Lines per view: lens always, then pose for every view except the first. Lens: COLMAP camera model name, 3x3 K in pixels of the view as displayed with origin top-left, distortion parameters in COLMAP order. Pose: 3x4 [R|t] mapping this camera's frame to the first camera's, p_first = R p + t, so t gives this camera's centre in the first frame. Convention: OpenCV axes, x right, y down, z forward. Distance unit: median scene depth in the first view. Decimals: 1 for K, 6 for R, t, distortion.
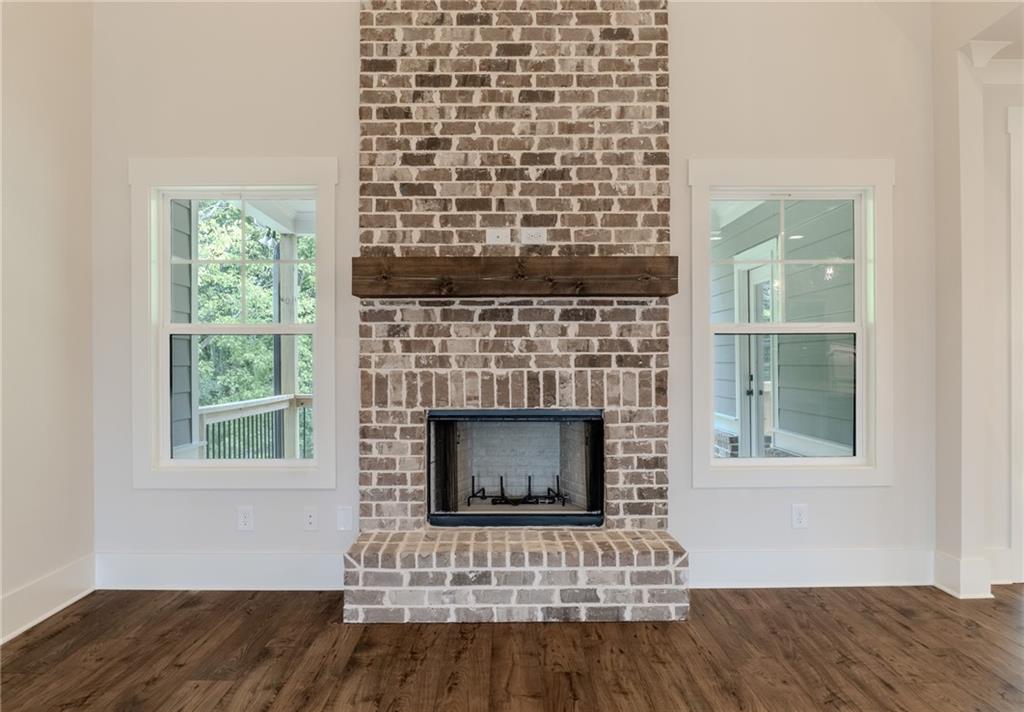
lens RADIAL K [[708.4, 0, 515.9], [0, 708.4, 361.1], [0, 0, 1]] dist [-0.020935, -0.002188]
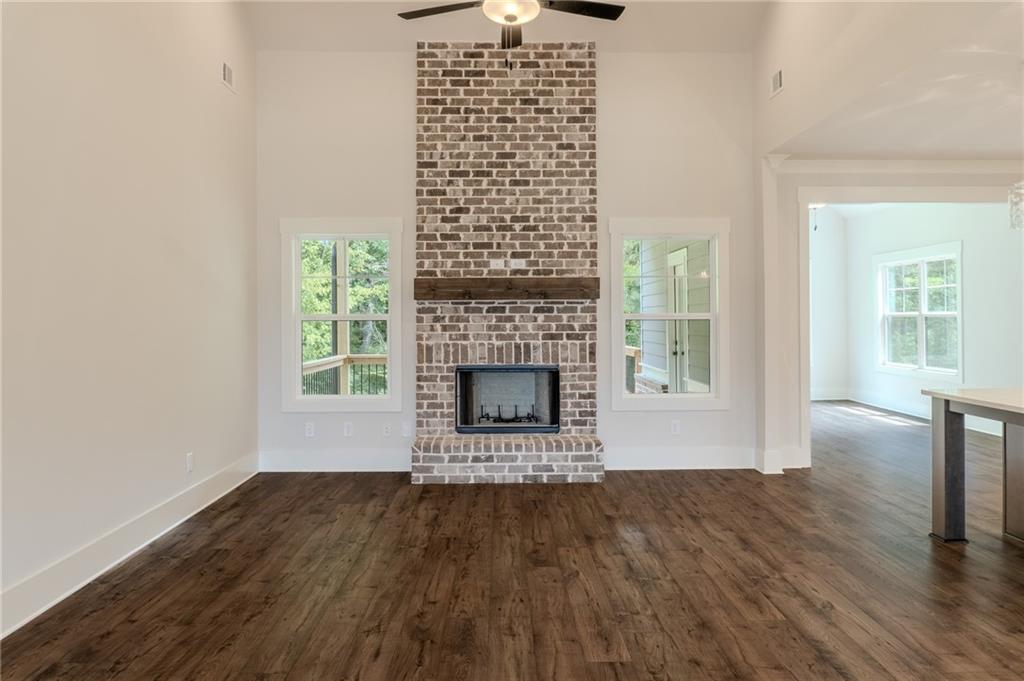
lens RADIAL K [[698.2, 0, 512.5], [0, 698.2, 324.0], [0, 0, 1]] dist [-0.020211, 0.000229]
pose [[0.999997, -0.001173, 0.002221, 0.008281], [0.001158, 0.999978, 0.006581, -0.042287], [-0.002229, -0.006578, 0.999976, -0.697373]]
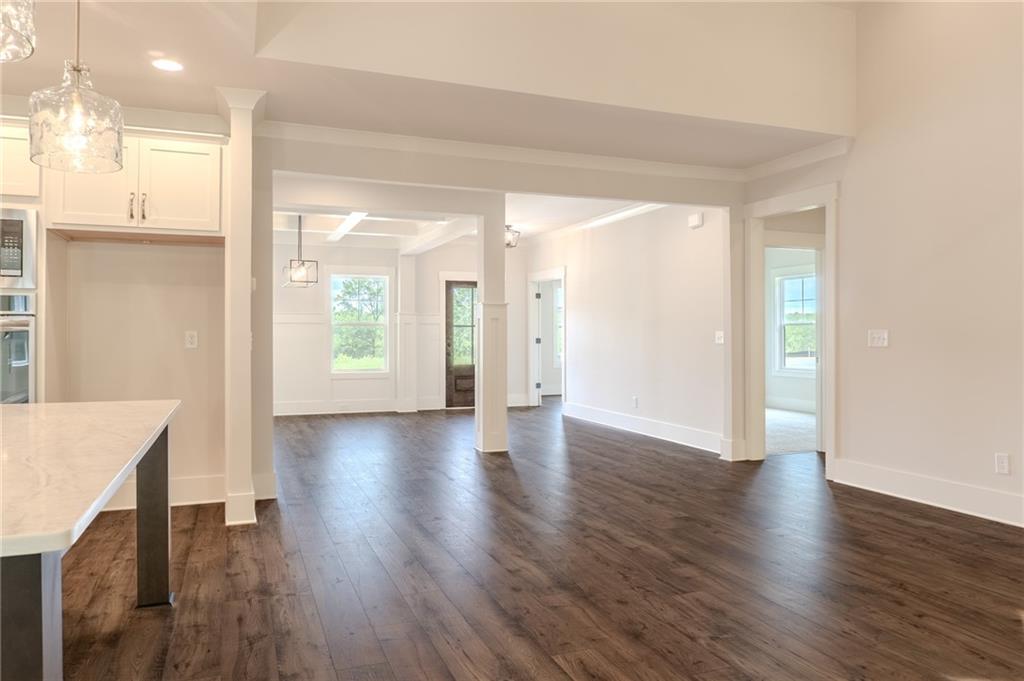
lens RADIAL K [[698.2, 0, 512.8], [0, 698.2, 337.3], [0, 0, 1]] dist [-0.020211, 0.000229]
pose [[-0.936128, 0.008919, -0.351547, 0.656125], [0.008082, 0.999960, 0.003848, -0.000297], [0.351567, 0.000761, -0.936162, 0.864861]]
